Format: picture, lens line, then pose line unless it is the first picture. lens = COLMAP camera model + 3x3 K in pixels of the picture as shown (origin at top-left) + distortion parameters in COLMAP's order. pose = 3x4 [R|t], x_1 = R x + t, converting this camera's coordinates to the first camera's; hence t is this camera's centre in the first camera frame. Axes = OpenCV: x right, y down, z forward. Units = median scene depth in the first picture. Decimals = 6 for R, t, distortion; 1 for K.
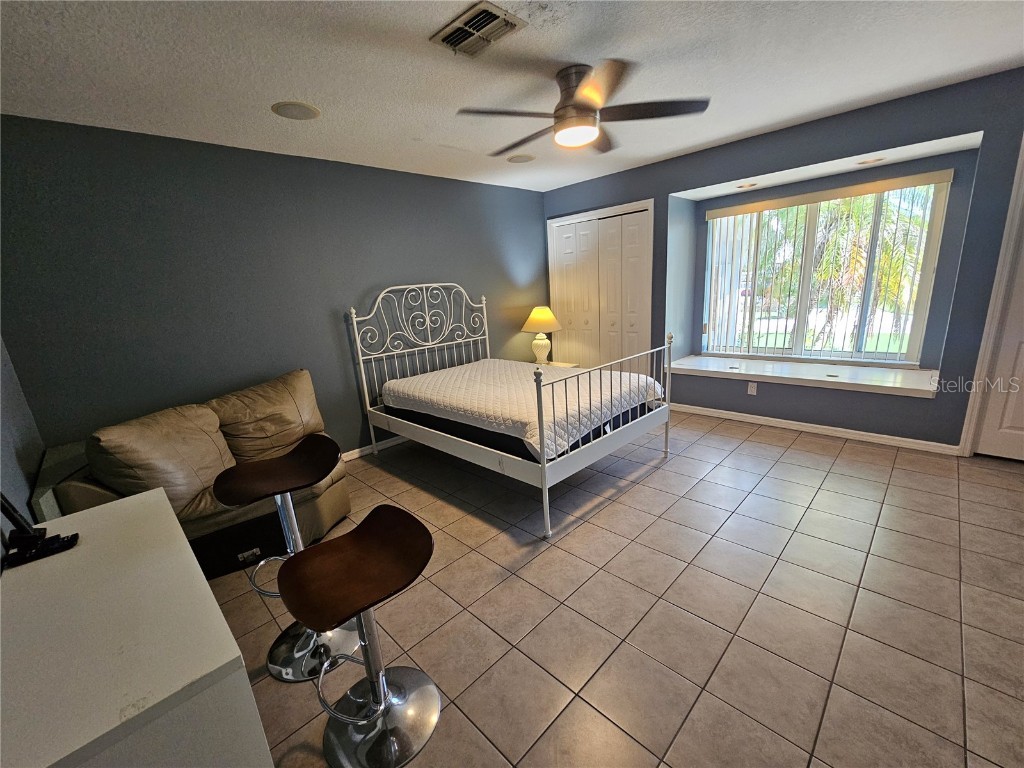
lens RADIAL K [[419.9, 0, 509.5], [0, 419.9, 397.2], [0, 0, 1]] dist [-0.001325, -0.000230]
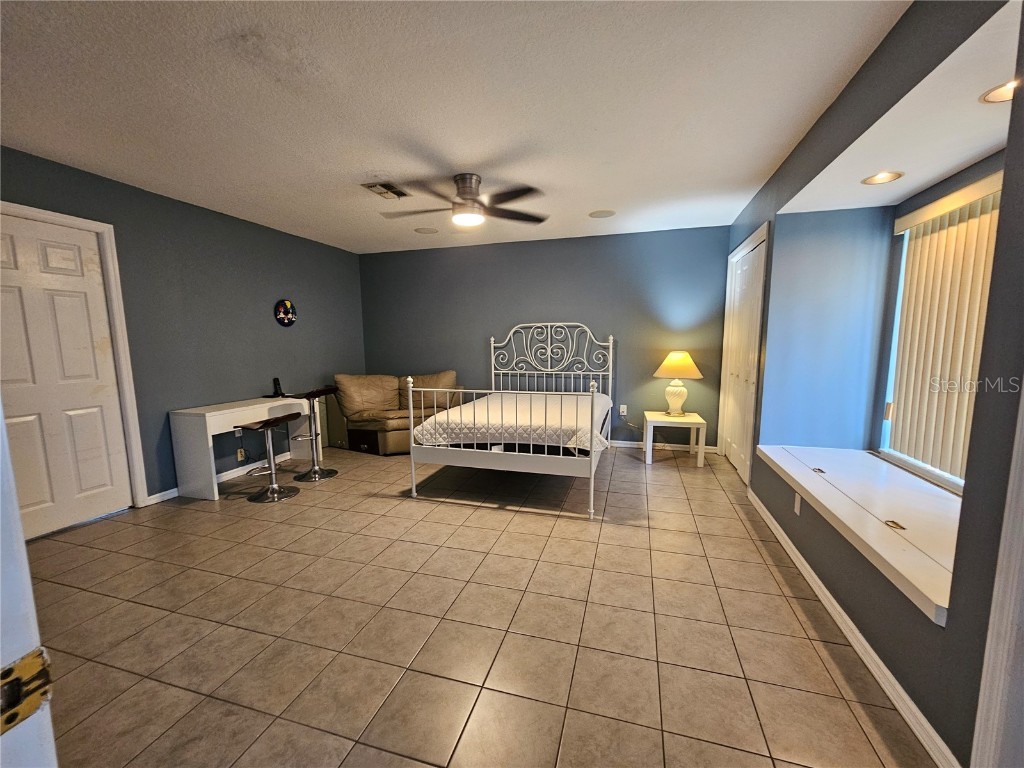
lens RADIAL K [[419.9, 0, 509.5], [0, 419.9, 397.2], [0, 0, 1]] dist [-0.001325, -0.000230]
pose [[0.474654, 0.179615, -0.861651, 0.867983], [-0.251610, 0.965794, 0.062721, -0.102399], [0.843443, 0.187030, 0.503611, 0.302478]]
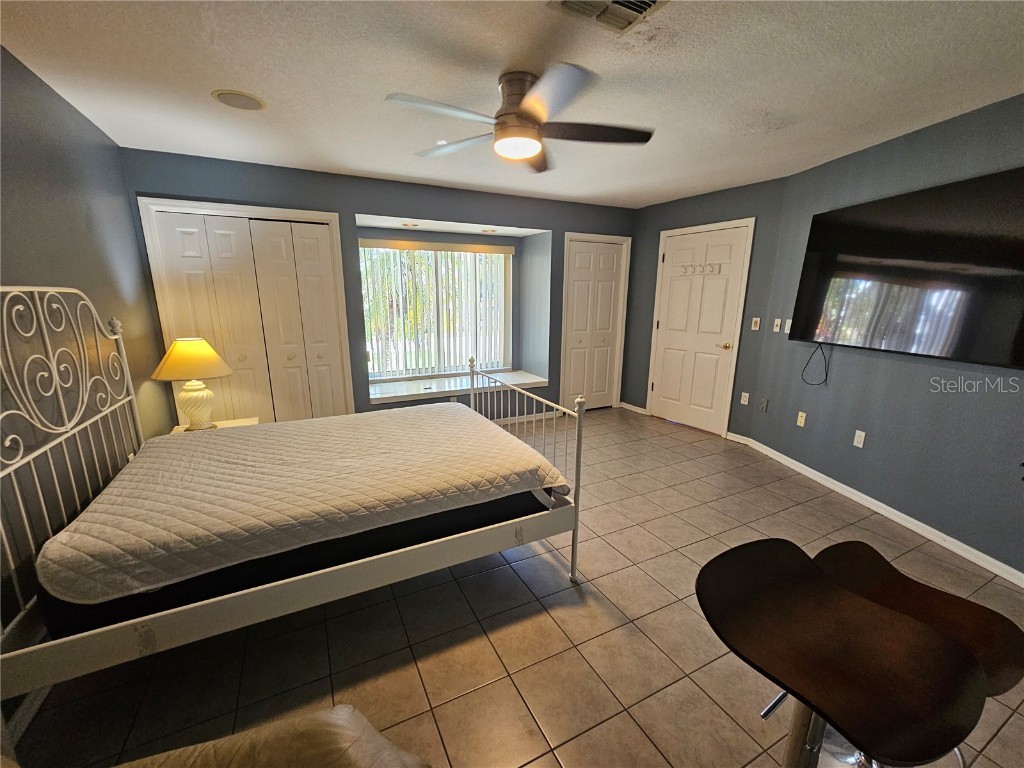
lens RADIAL K [[419.9, 0, 509.5], [0, 419.9, 397.2], [0, 0, 1]] dist [-0.001325, -0.000230]
pose [[0.308245, -0.154189, 0.938728, -0.456129], [0.222094, 0.971173, 0.086590, -0.098905], [-0.925018, 0.181795, 0.333604, 0.463023]]
